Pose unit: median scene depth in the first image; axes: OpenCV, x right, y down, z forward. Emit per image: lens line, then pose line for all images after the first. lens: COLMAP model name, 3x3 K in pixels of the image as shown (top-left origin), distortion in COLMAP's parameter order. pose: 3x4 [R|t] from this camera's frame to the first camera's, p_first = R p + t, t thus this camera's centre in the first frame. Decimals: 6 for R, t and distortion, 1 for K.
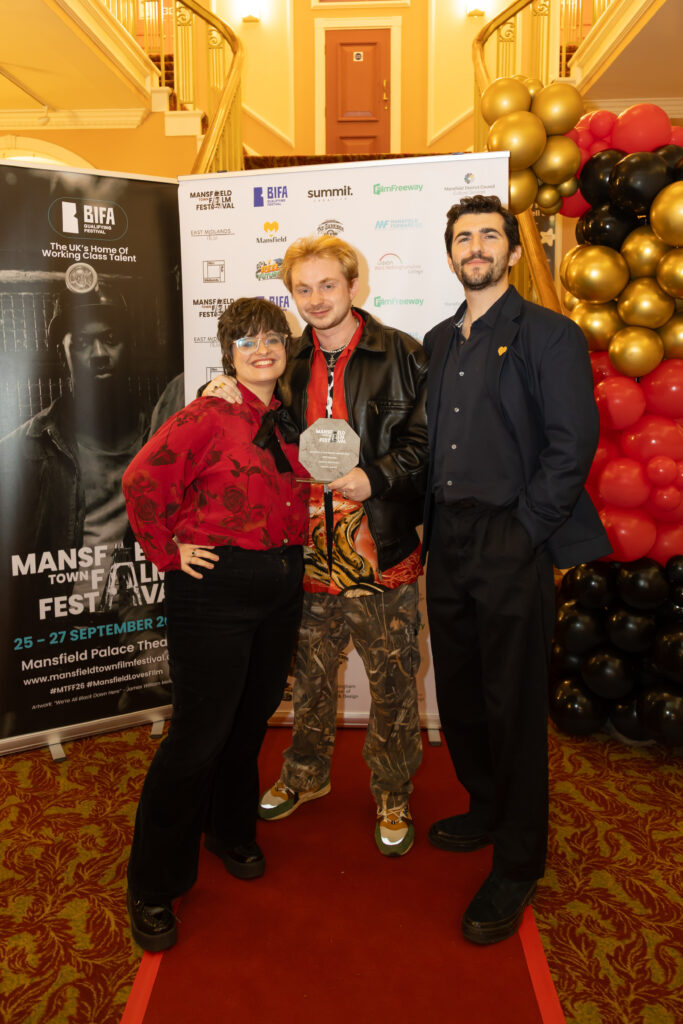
lens RADIAL K [[650.3, 0, 341.4], [0, 650.3, 511.6], [0, 0, 1]] dist [0.003585, 0.002963]
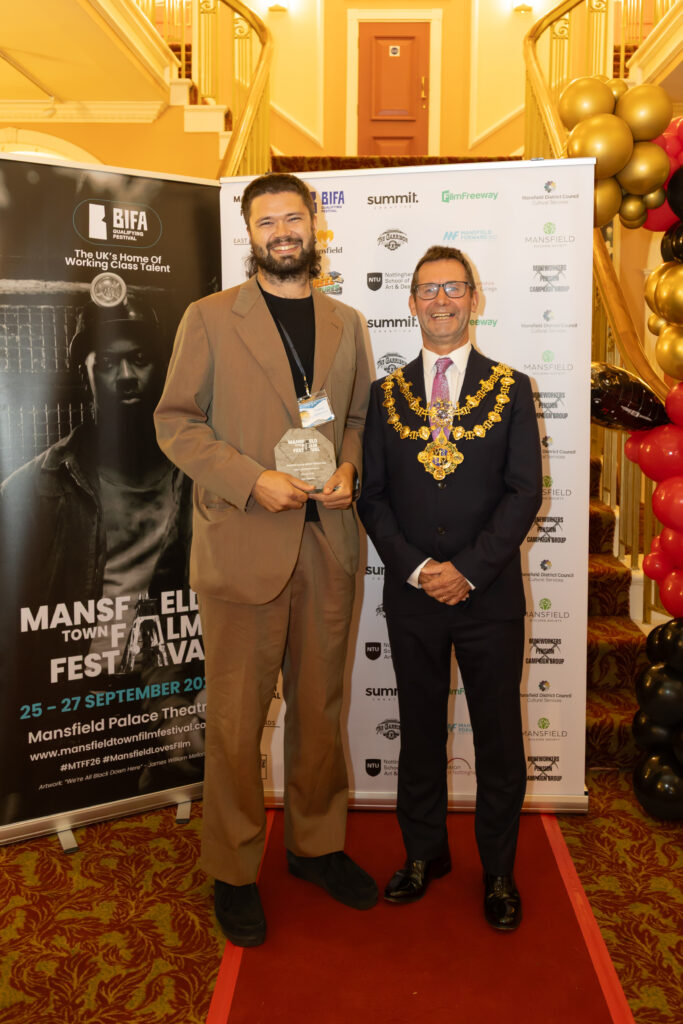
lens RADIAL K [[714.0, 0, 341.0], [0, 714.0, 512.6], [0, 0, 1]] dist [0.007495, -0.001638]
pose [[0.999753, 0.011209, 0.019205, -0.100060], [-0.010482, 0.999240, -0.037550, -0.026147], [-0.019612, 0.037340, 0.999110, 0.043717]]
